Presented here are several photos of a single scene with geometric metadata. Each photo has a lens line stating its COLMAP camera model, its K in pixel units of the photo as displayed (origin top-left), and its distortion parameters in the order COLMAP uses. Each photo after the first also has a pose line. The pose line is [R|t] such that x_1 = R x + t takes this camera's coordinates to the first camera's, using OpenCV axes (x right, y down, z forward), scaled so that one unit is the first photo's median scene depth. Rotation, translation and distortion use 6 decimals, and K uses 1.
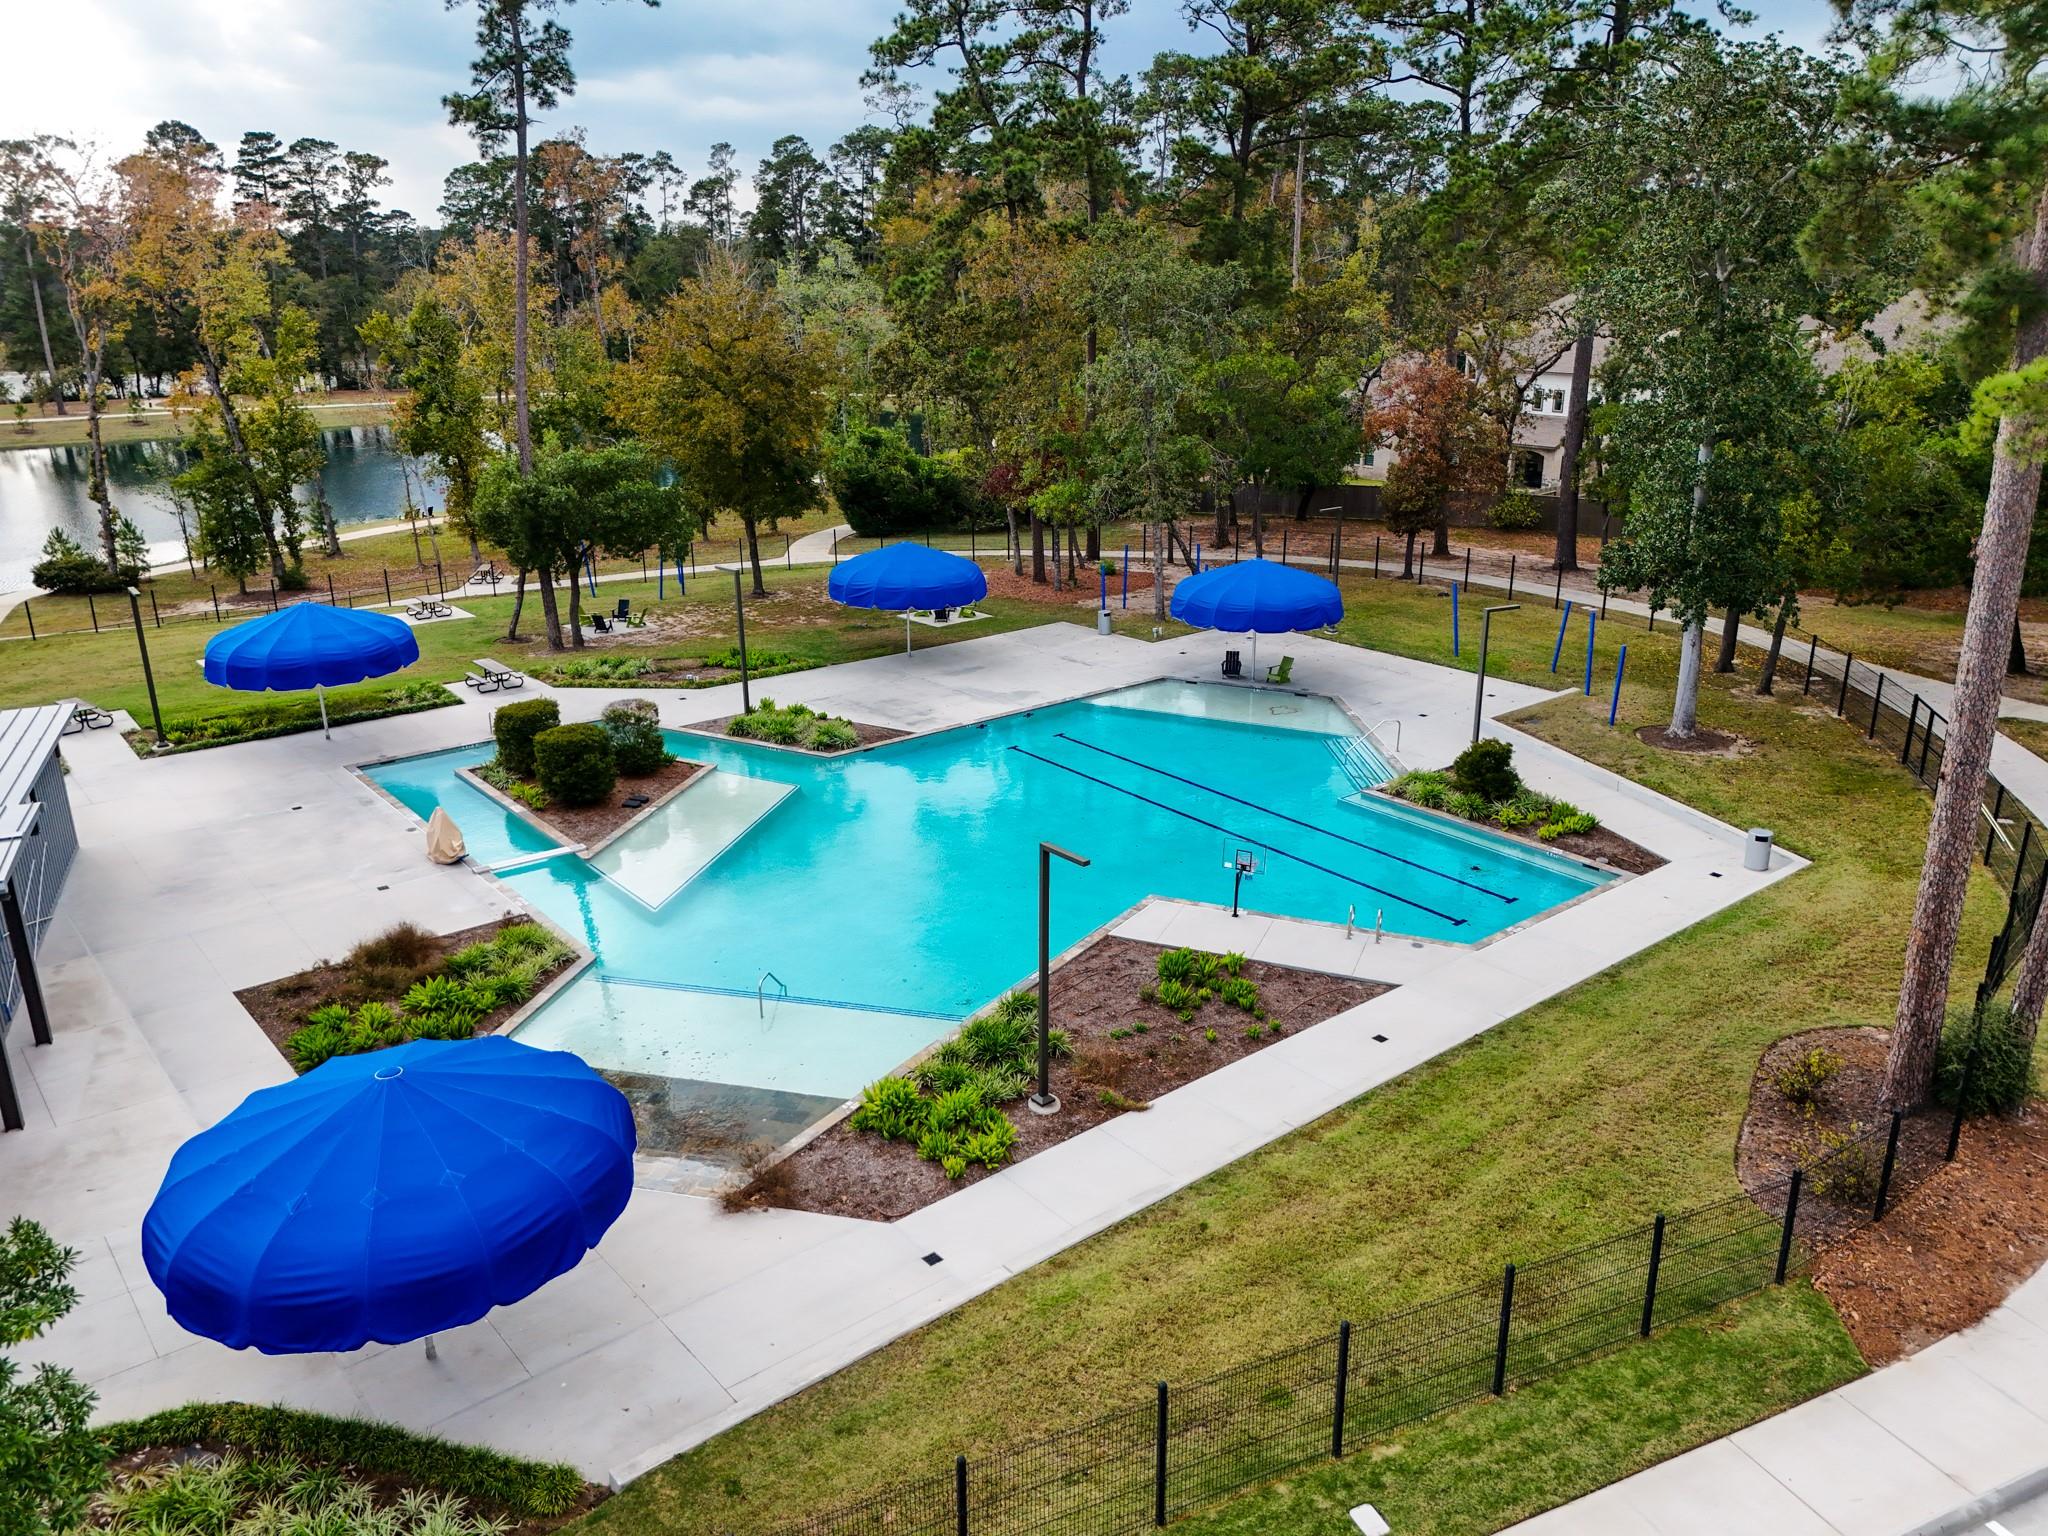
lens RADIAL K [[1505.2, 0, 1025.2], [0, 1505.2, 770.5], [0, 0, 1]] dist [0.008277, -0.001682]
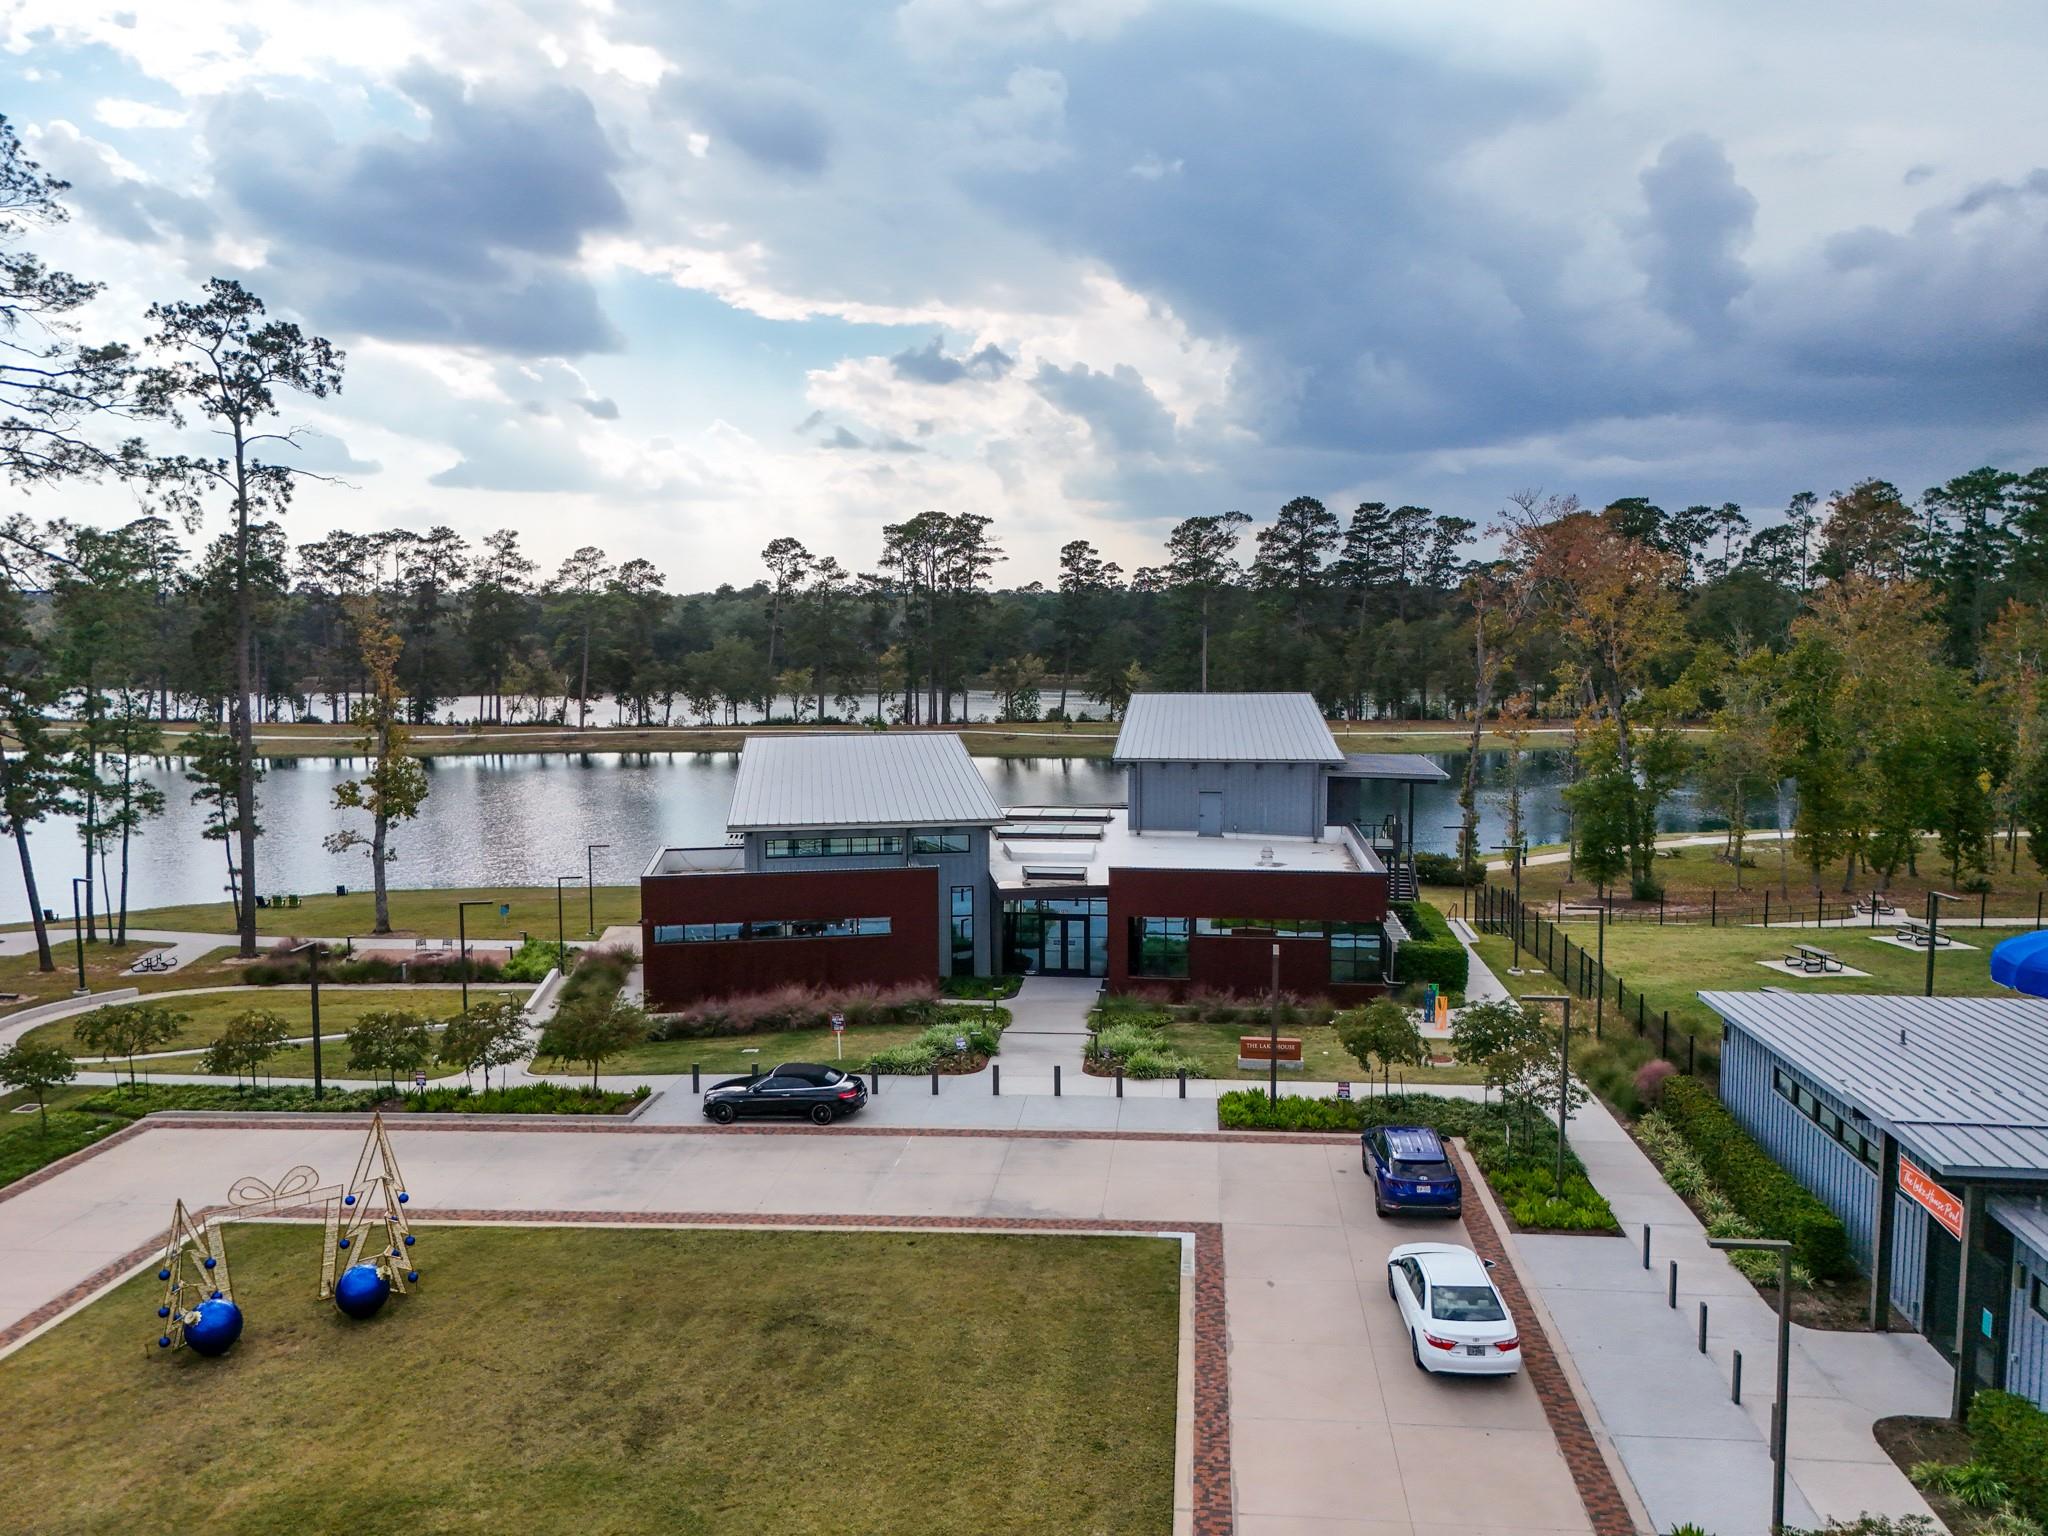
lens RADIAL K [[1505.2, 0, 1025.6], [0, 1505.2, 765.9], [0, 0, 1]] dist [0.008277, -0.001682]
pose [[0.871290, 0.042562, -0.488920, -0.157783], [-0.149795, 0.971756, -0.182352, 0.020542], [0.467349, 0.232119, 0.853057, -0.054991]]
